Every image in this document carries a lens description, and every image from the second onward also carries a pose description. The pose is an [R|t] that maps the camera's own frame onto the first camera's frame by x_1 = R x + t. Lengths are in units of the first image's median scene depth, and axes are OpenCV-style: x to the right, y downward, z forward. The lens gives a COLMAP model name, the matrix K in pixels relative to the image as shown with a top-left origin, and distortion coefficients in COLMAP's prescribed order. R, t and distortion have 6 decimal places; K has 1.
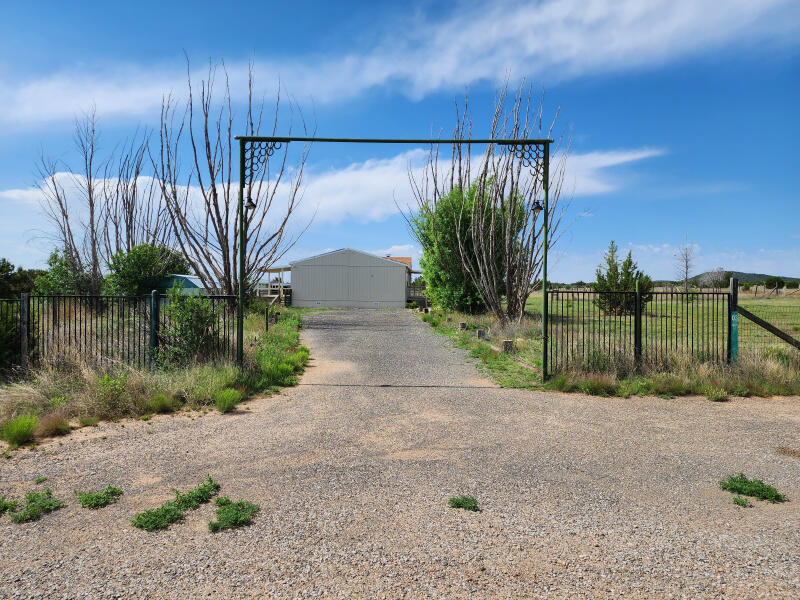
lens RADIAL K [[577.8, 0, 398.8], [0, 577.8, 305.5], [0, 0, 1]] dist [0.070958, -0.055320]
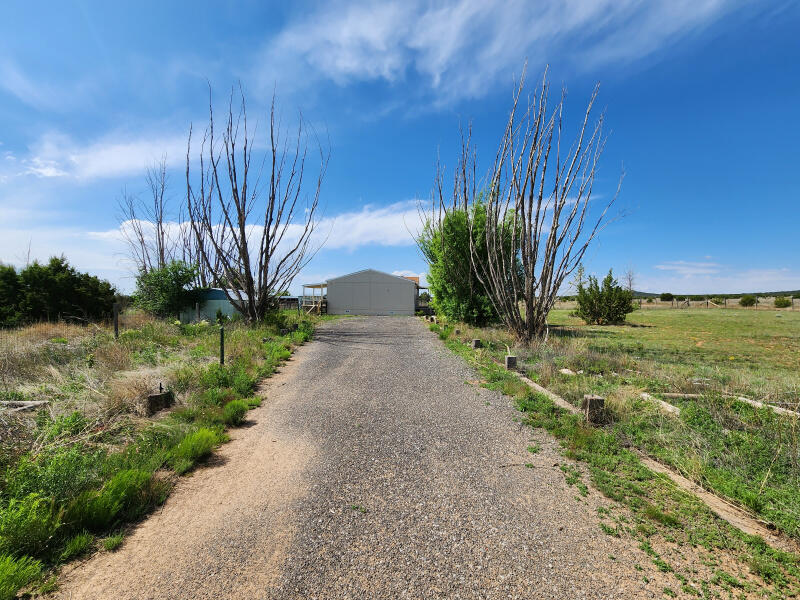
lens RADIAL K [[357.4, 0, 395.5], [0, 357.4, 297.4], [0, 0, 1]] dist [0.004446, 0.000445]
pose [[0.999086, 0.002377, -0.042684, 0.004831], [-0.003937, 0.999326, -0.036506, -0.009398], [0.042568, 0.036640, 0.998421, 0.278413]]
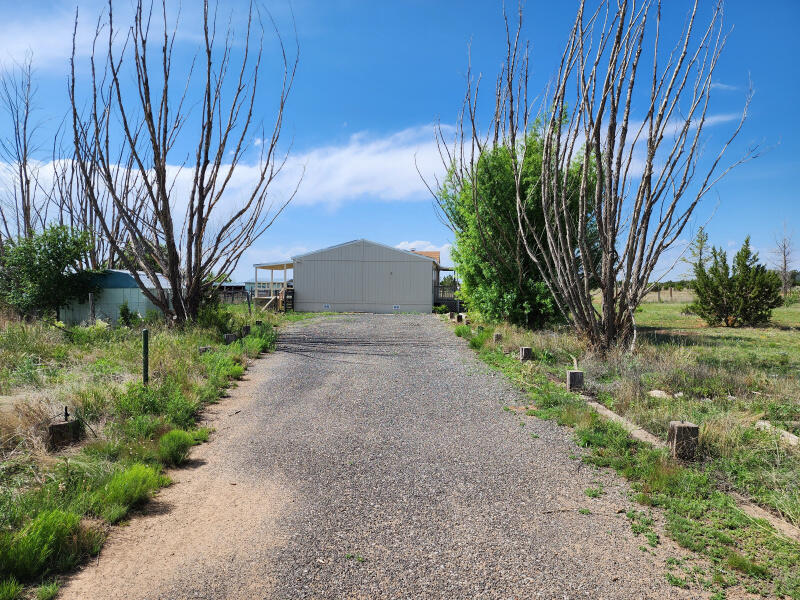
lens RADIAL K [[577.8, 0, 397.7], [0, 577.8, 302.5], [0, 0, 1]] dist [0.070958, -0.055320]
pose [[0.998704, 0.001408, -0.050881, 0.005883], [-0.001647, 0.999988, -0.004654, -0.008454], [0.050874, 0.004732, 0.998694, 0.256494]]
